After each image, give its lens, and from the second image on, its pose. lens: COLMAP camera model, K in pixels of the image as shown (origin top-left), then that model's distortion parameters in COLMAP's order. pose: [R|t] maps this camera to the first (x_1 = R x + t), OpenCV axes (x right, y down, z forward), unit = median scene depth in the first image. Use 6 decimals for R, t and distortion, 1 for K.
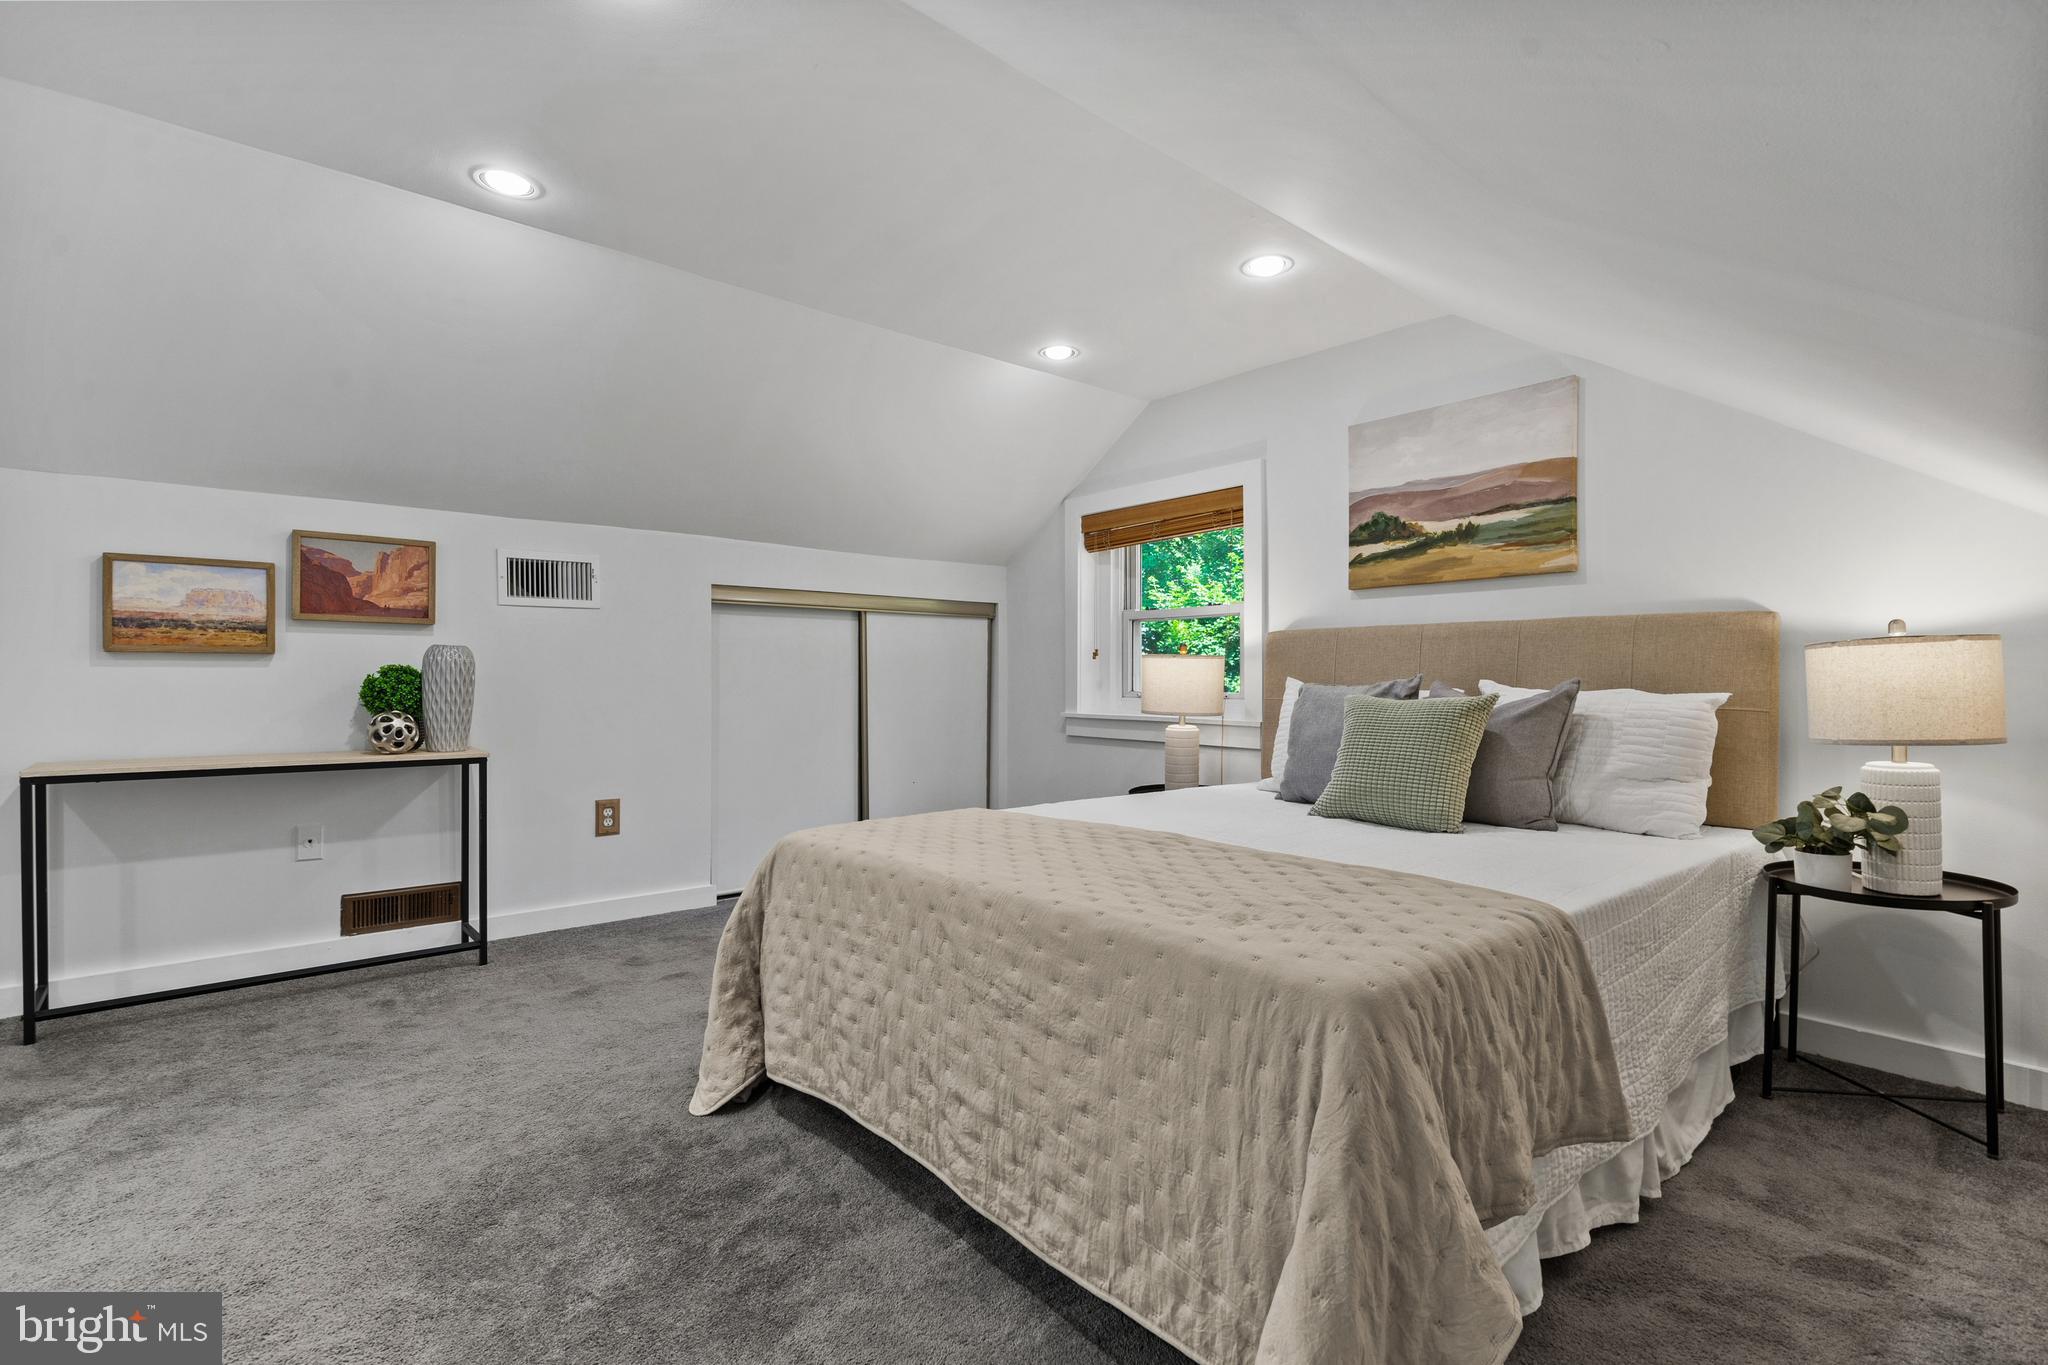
lens RADIAL K [[921.4, 0, 1022.3], [0, 921.4, 676.0], [0, 0, 1]] dist [-0.008892, 0.002679]
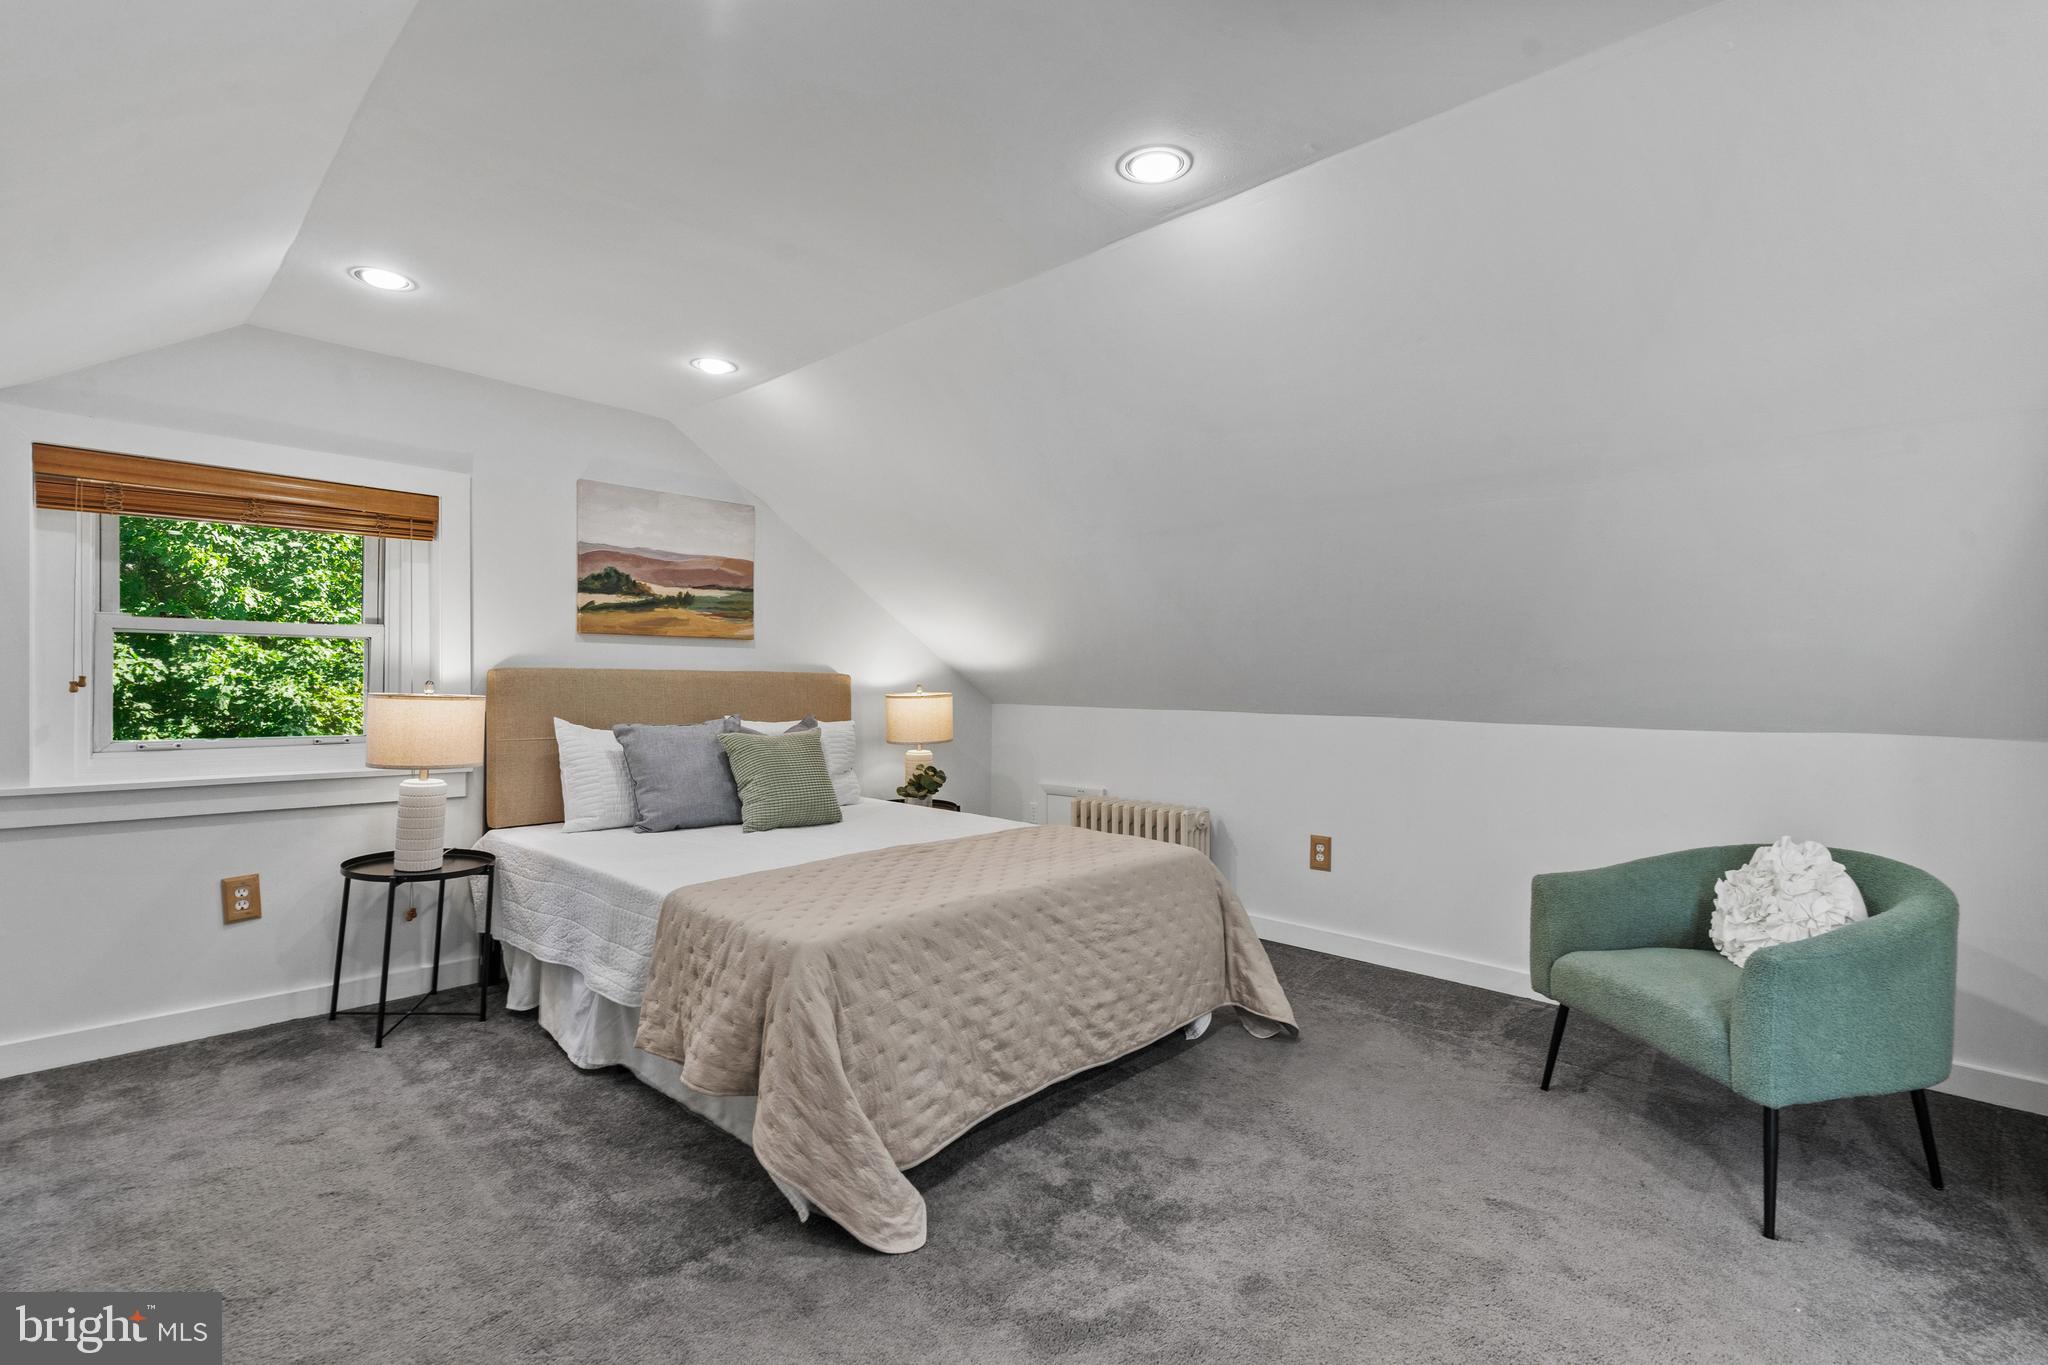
lens RADIAL K [[921.4, 0, 1022.7], [0, 921.4, 685.6], [0, 0, 1]] dist [-0.008892, 0.002679]
pose [[-0.095514, -0.012303, 0.995352, -0.803219], [-0.015035, 0.999827, 0.010916, -0.055934], [-0.995315, -0.013923, -0.095682, 0.631196]]
